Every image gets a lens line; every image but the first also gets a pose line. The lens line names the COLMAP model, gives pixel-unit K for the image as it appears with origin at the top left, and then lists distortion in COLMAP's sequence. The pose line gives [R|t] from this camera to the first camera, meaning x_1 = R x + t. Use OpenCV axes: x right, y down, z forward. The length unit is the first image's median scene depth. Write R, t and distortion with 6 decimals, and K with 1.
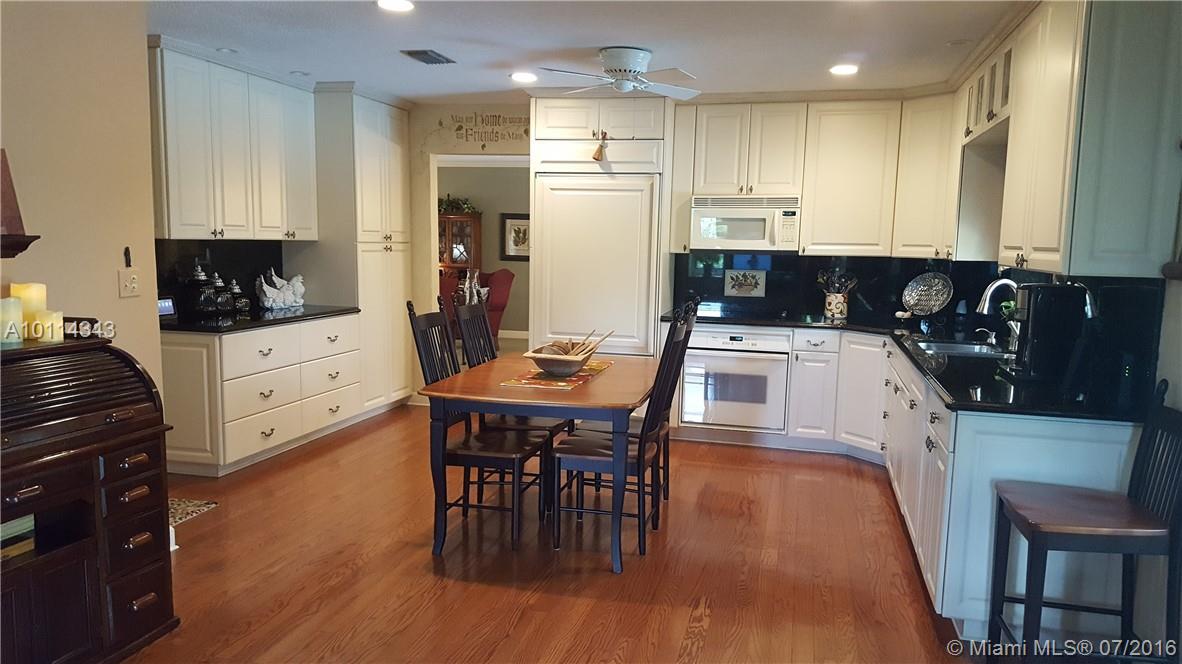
lens RADIAL K [[893.9, 0, 594.7], [0, 893.9, 359.9], [0, 0, 1]] dist [0.151646, -0.206771]
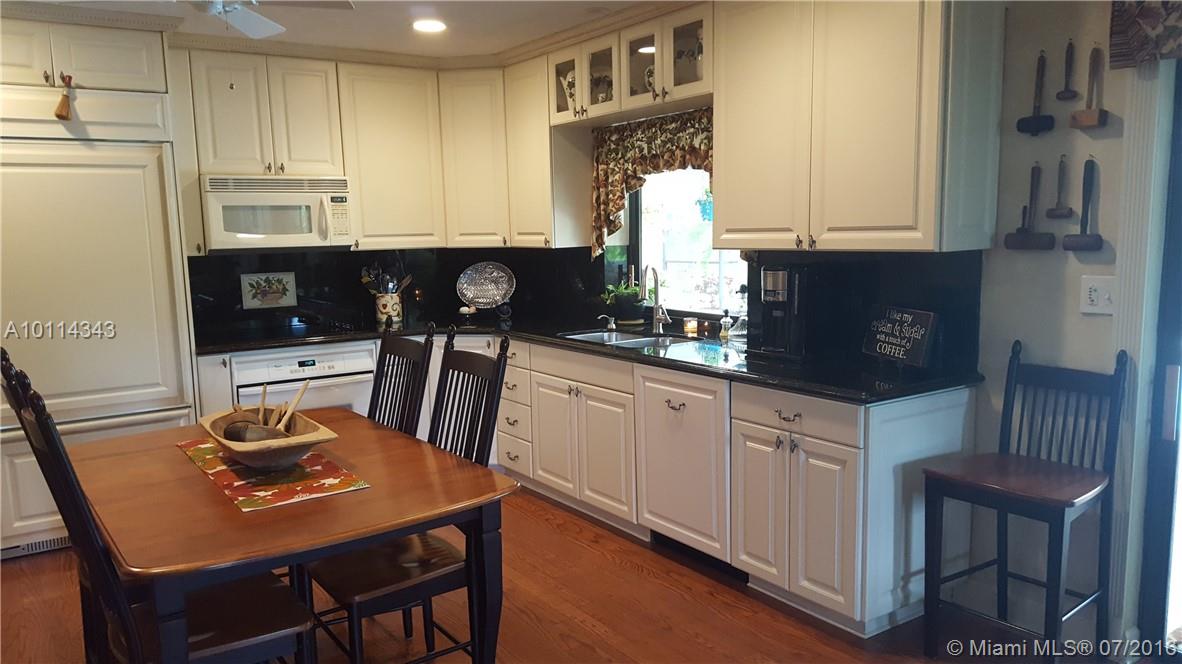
lens RADIAL K [[893.9, 0, 594.7], [0, 893.9, 359.9], [0, 0, 1]] dist [0.151646, -0.206771]
pose [[0.667618, -0.150698, 0.729093, -0.241097], [0.138781, 0.987326, 0.076994, -0.051711], [-0.731455, 0.049782, 0.680070, 0.292006]]
